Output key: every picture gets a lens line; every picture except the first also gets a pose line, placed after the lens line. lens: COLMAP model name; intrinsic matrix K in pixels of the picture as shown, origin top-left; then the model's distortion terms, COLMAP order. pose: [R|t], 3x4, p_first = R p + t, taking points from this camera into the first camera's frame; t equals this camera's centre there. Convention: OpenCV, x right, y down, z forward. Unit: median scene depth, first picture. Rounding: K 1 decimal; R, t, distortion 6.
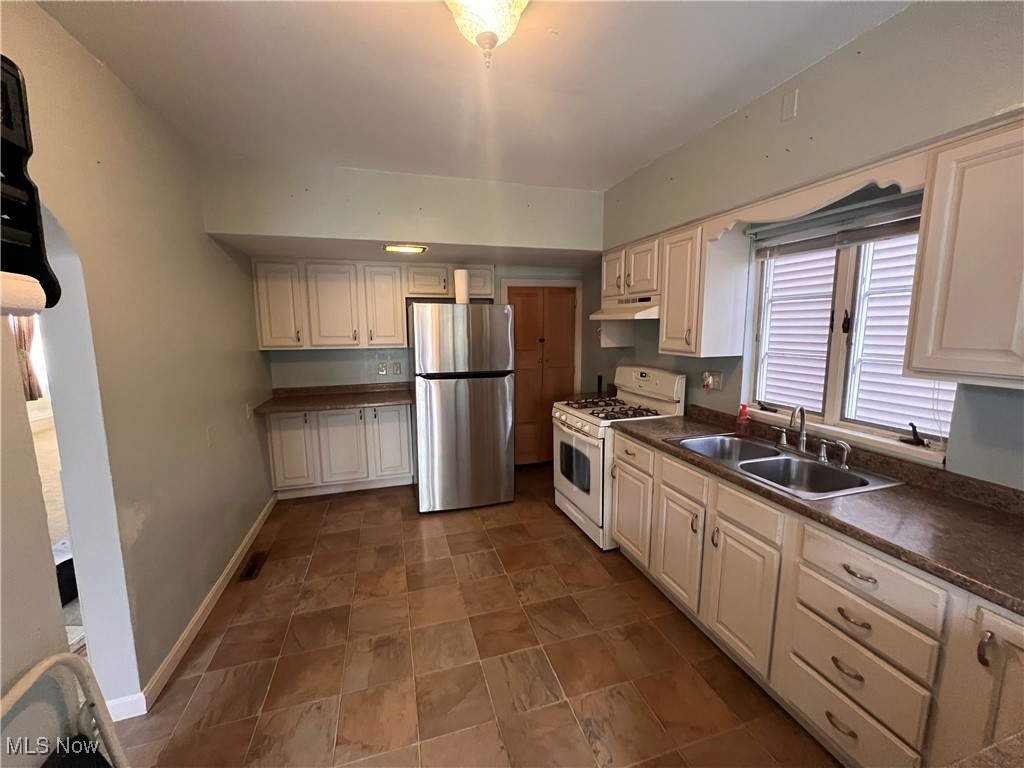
lens RADIAL K [[411.1, 0, 511.0], [0, 411.1, 381.8], [0, 0, 1]] dist [0.002272, -0.000661]
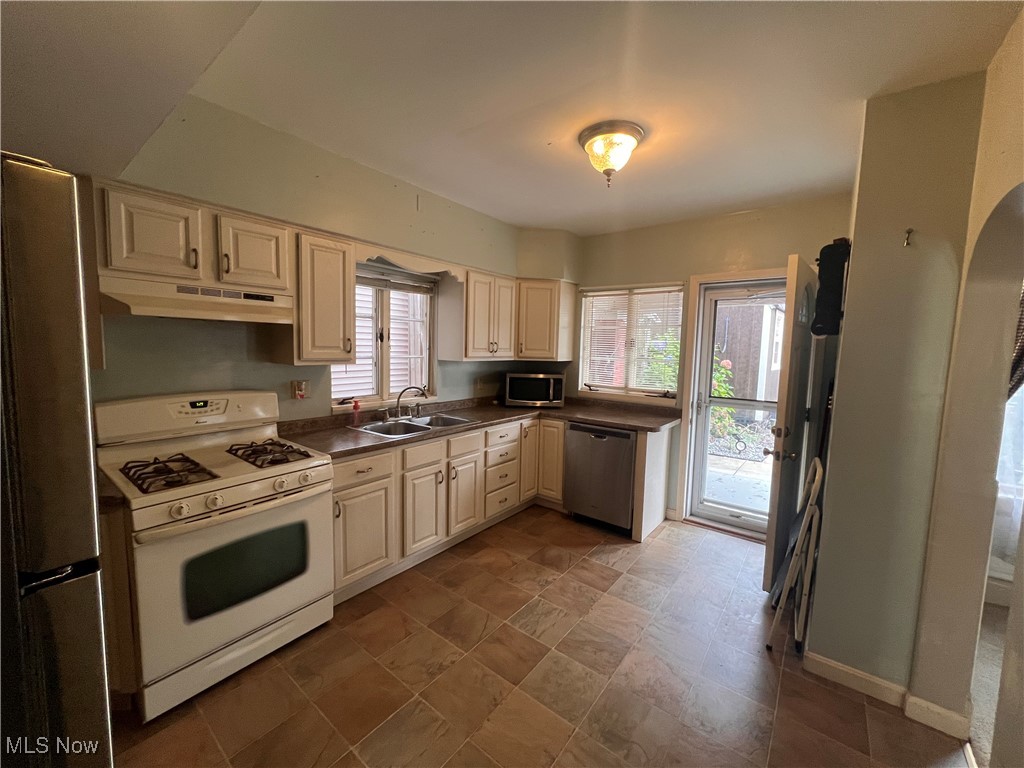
lens RADIAL K [[411.1, 0, 507.8], [0, 411.1, 382.3], [0, 0, 1]] dist [0.002272, -0.000661]
pose [[-0.576610, -0.078515, 0.813238, -0.656965], [0.095139, 0.982148, 0.162279, -0.146950], [-0.811461, 0.170943, -0.558846, 1.258963]]
